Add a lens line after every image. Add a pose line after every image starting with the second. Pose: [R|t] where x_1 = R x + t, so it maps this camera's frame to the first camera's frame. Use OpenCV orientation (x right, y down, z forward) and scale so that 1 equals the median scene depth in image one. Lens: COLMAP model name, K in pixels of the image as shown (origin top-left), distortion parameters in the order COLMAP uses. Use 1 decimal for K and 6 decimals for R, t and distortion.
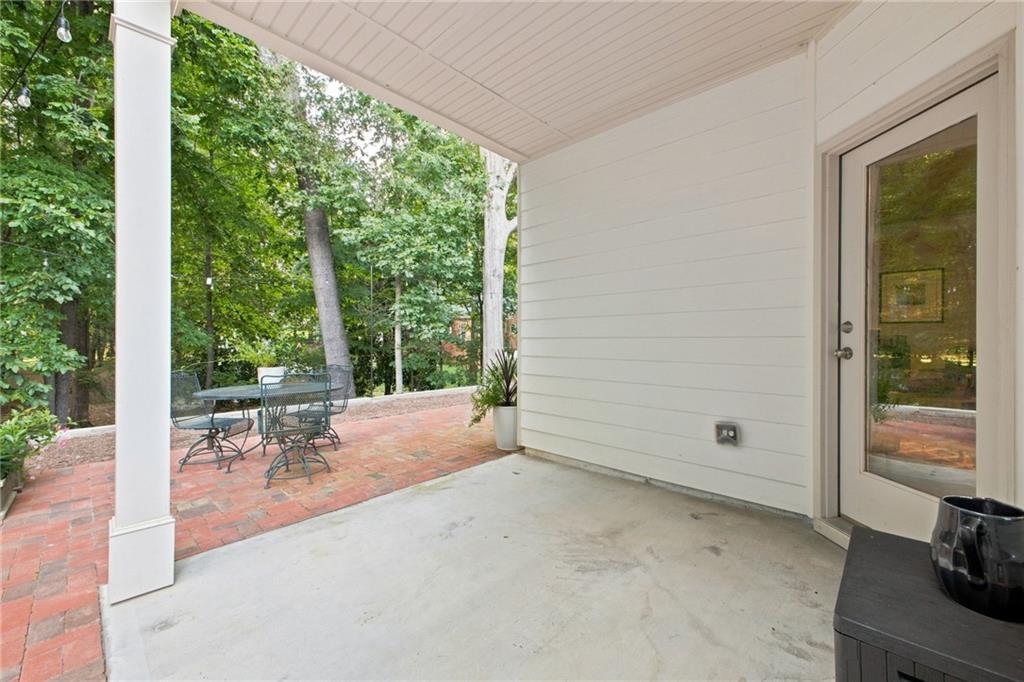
lens RADIAL K [[406.7, 0, 512.0], [0, 406.7, 341.0], [0, 0, 1]] dist [-0.002097, -0.000208]
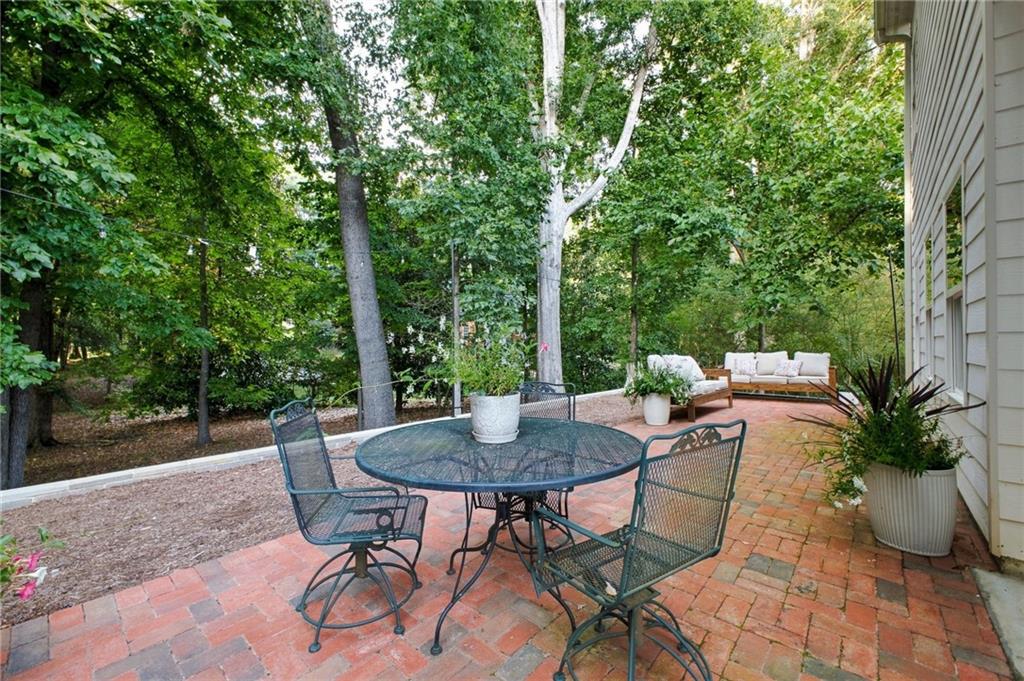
lens RADIAL K [[412.8, 0, 507.9], [0, 412.8, 339.1], [0, 0, 1]] dist [0.000031, 0.000165]
pose [[0.999534, 0.004247, 0.030242, -0.343274], [-0.003912, 0.999930, -0.011126, 0.003672], [-0.030287, 0.011003, 0.999481, 0.307779]]
